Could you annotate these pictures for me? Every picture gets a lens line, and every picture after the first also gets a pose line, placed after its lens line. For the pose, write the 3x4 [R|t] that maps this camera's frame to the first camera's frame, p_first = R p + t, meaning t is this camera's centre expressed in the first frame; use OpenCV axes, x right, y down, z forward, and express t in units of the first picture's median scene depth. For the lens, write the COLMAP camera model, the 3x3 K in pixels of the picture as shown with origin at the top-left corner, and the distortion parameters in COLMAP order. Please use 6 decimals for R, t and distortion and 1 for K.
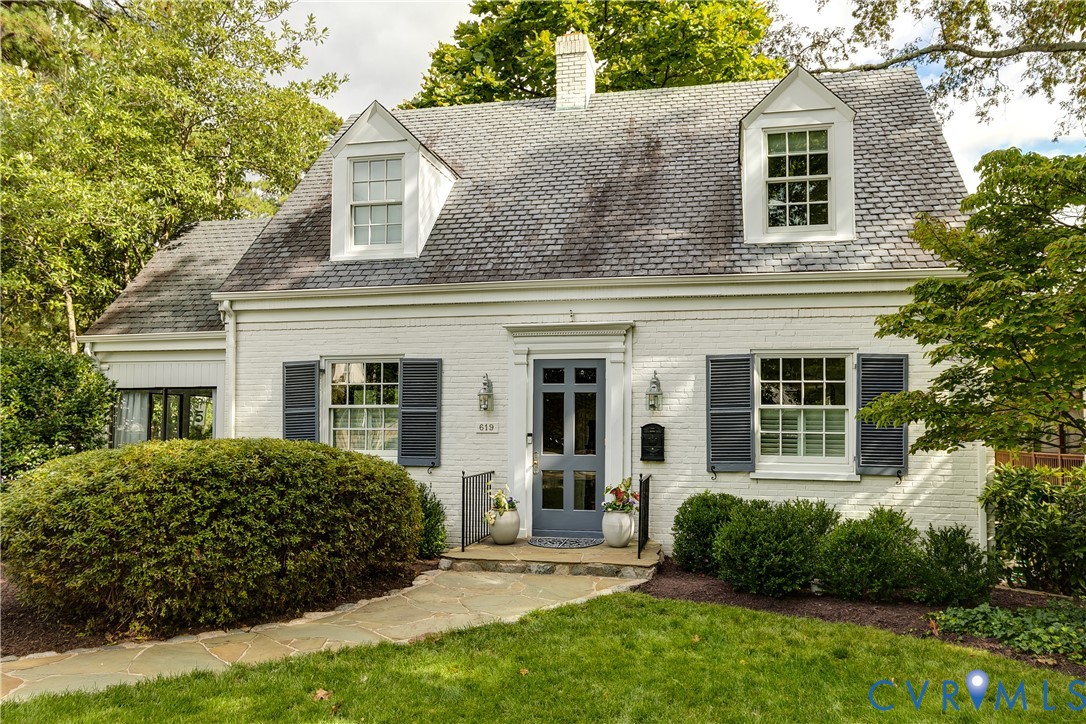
lens RADIAL K [[759.3, 0, 569.3], [0, 759.3, 364.5], [0, 0, 1]] dist [-0.001387, -0.002283]
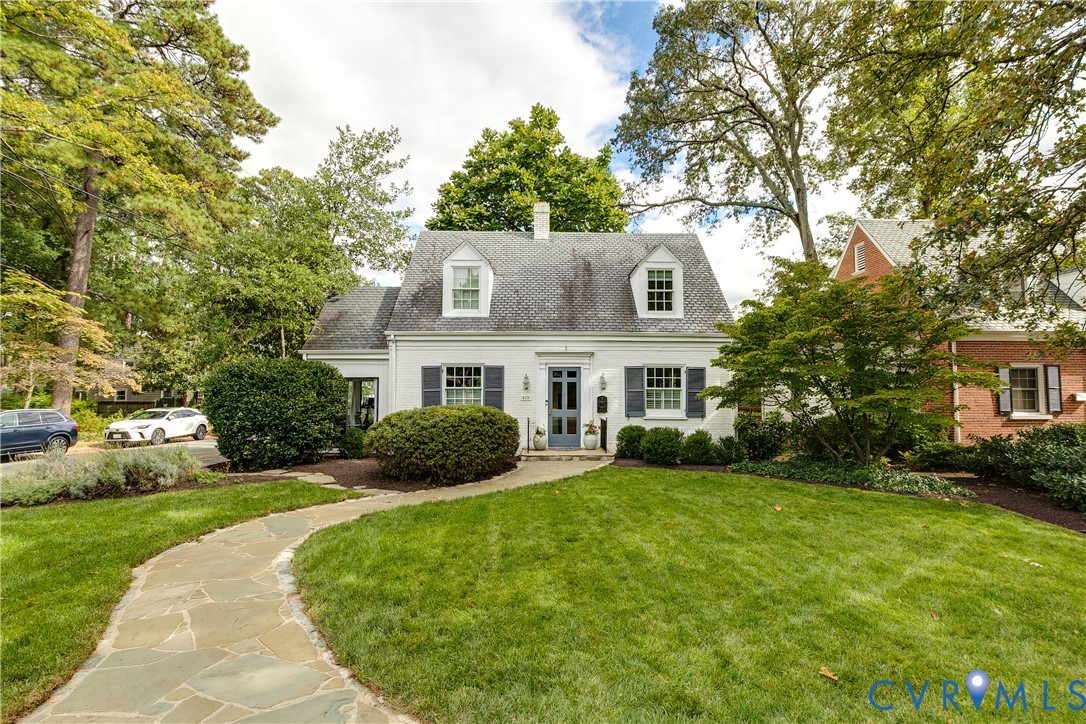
lens RADIAL K [[498.6, 0, 547.3], [0, 498.6, 339.8], [0, 0, 1]] dist [0.001315, 0.000183]
pose [[0.975205, 0.019228, 0.220466, -0.376808], [-0.014935, 0.999665, -0.021120, -0.055617], [-0.220798, 0.017304, 0.975166, -0.423390]]
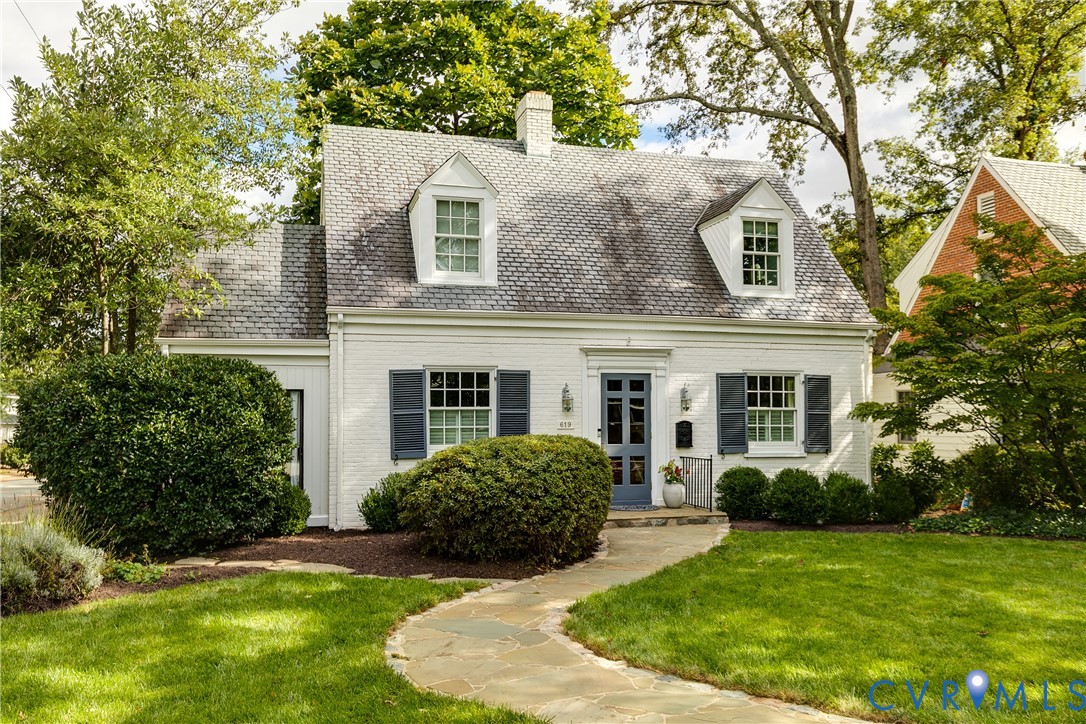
lens RADIAL K [[908.4, 0, 540.6], [0, 908.4, 323.5], [0, 0, 1]] dist [-0.006883, -0.000199]
pose [[0.886316, 0.040521, 0.461305, -0.890933], [-0.030590, 0.999112, -0.028988, -0.044512], [-0.462070, 0.011582, 0.886768, -0.367689]]
